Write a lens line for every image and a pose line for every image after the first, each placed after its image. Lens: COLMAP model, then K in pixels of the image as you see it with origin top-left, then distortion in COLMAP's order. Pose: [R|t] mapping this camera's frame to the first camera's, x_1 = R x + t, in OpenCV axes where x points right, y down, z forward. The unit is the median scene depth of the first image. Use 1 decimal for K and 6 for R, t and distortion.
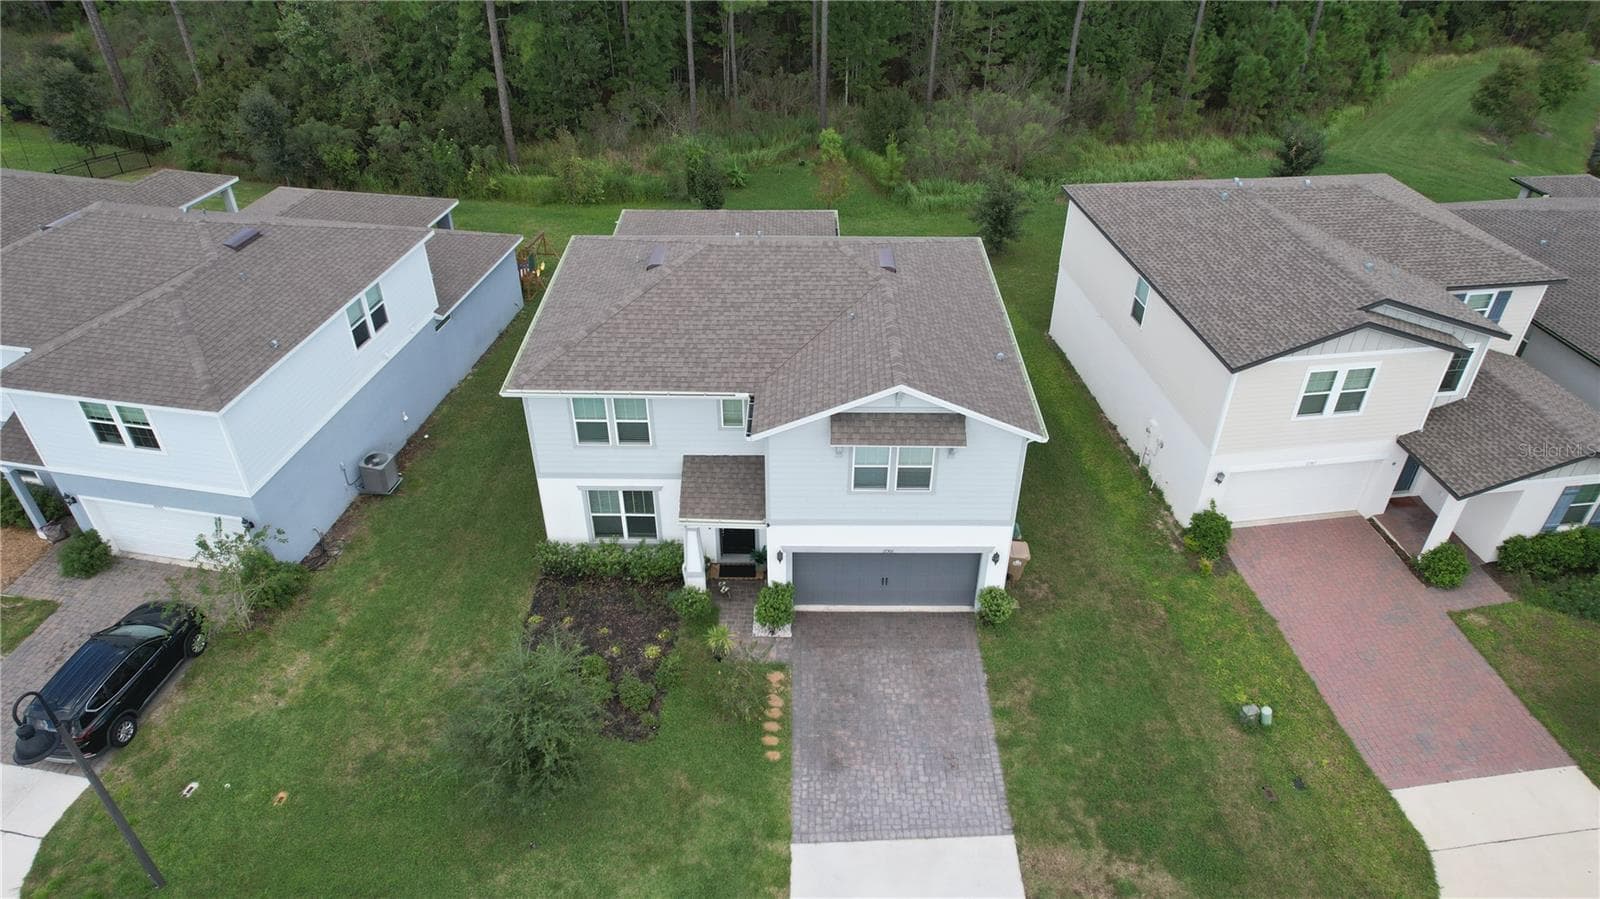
lens RADIAL K [[1021.7, 0, 803.5], [0, 1021.7, 454.1], [0, 0, 1]] dist [-0.081533, 0.072324]
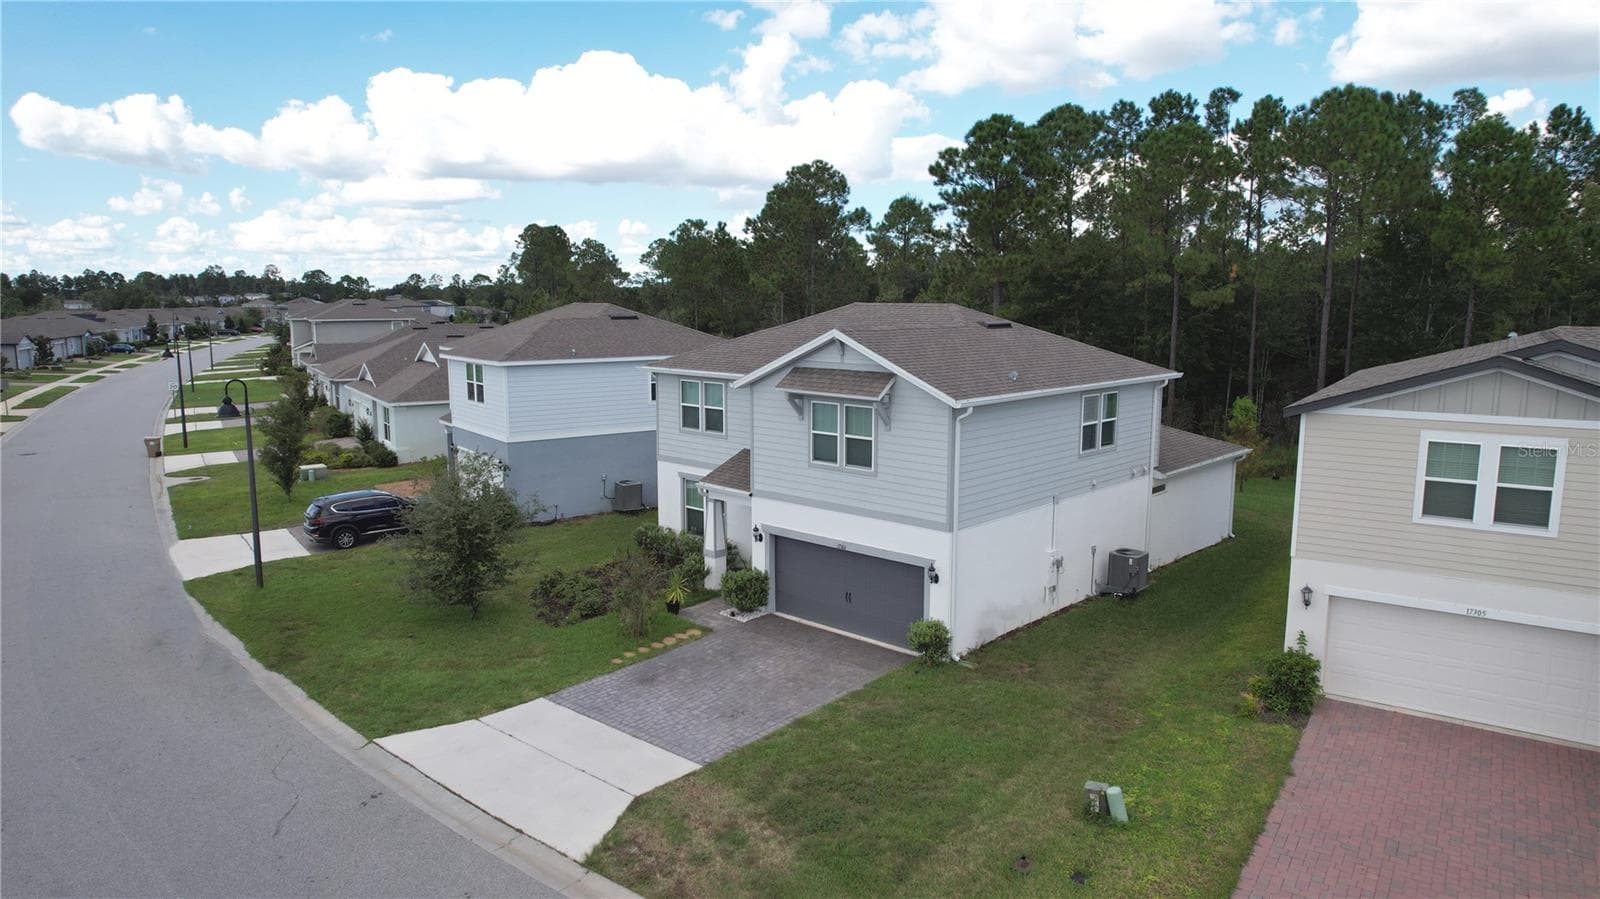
lens RADIAL K [[1021.7, 0, 803.5], [0, 1021.7, 454.1], [0, 0, 1]] dist [-0.081533, 0.072324]
pose [[0.732955, 0.099196, -0.673006, 0.673730], [-0.393380, 0.868932, -0.300348, 0.313416], [0.555003, 0.484888, 0.675910, 0.304518]]
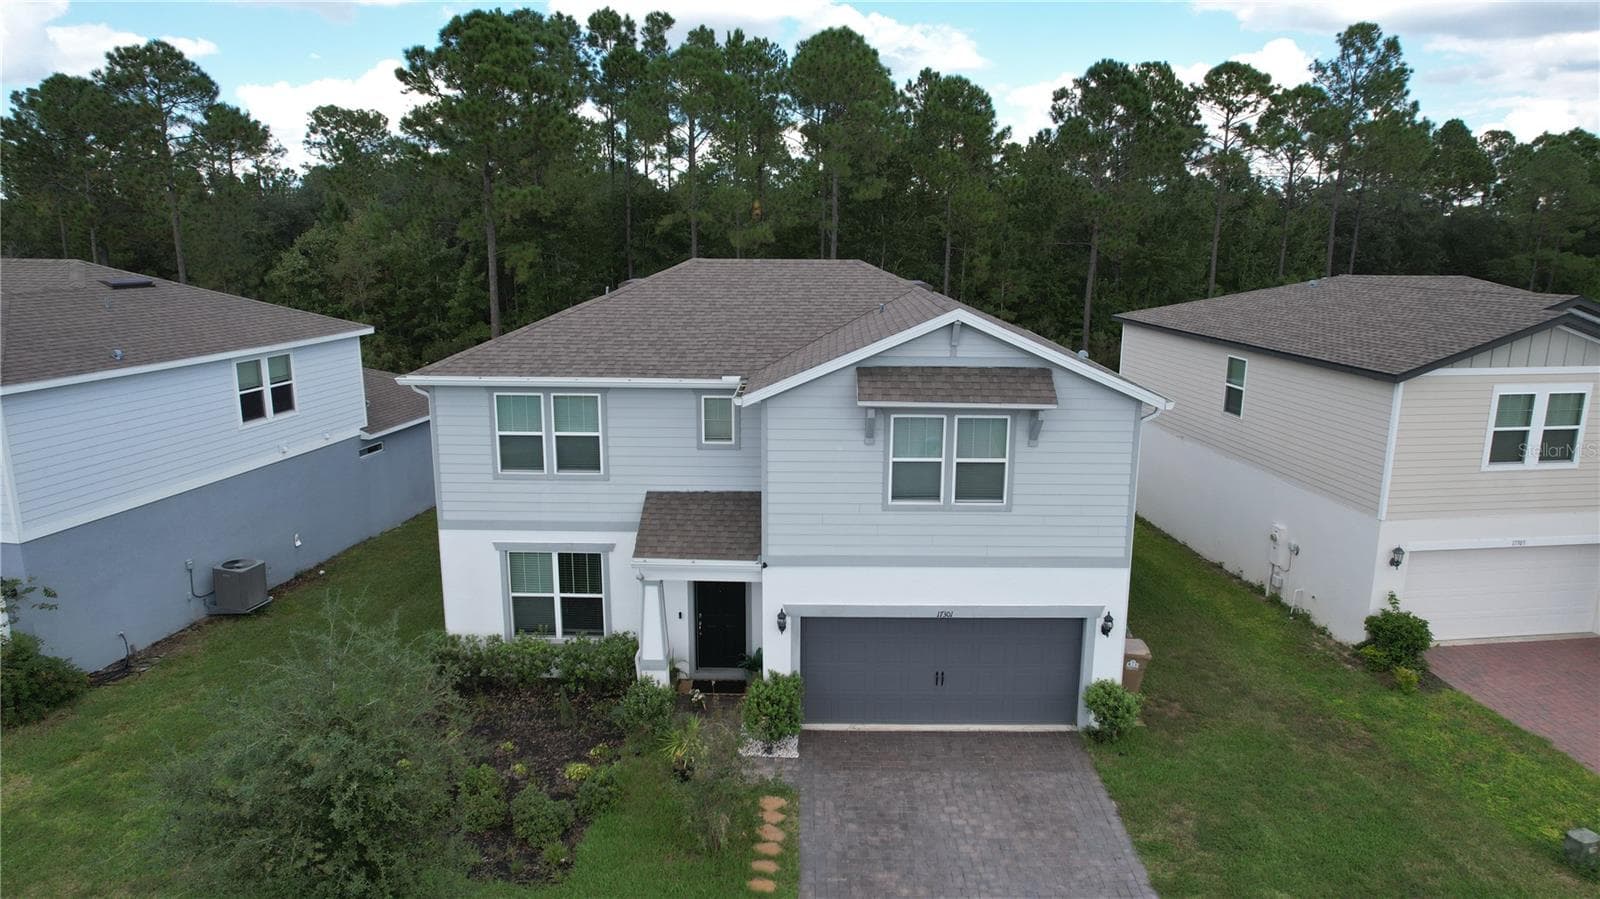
lens RADIAL K [[1021.7, 0, 803.5], [0, 1021.7, 454.1], [0, 0, 1]] dist [-0.081533, 0.072324]
pose [[0.999987, 0.001261, -0.004879, -0.005896], [-0.003070, 0.920157, -0.391538, 0.256946], [0.003995, 0.391548, 0.920149, 0.345445]]
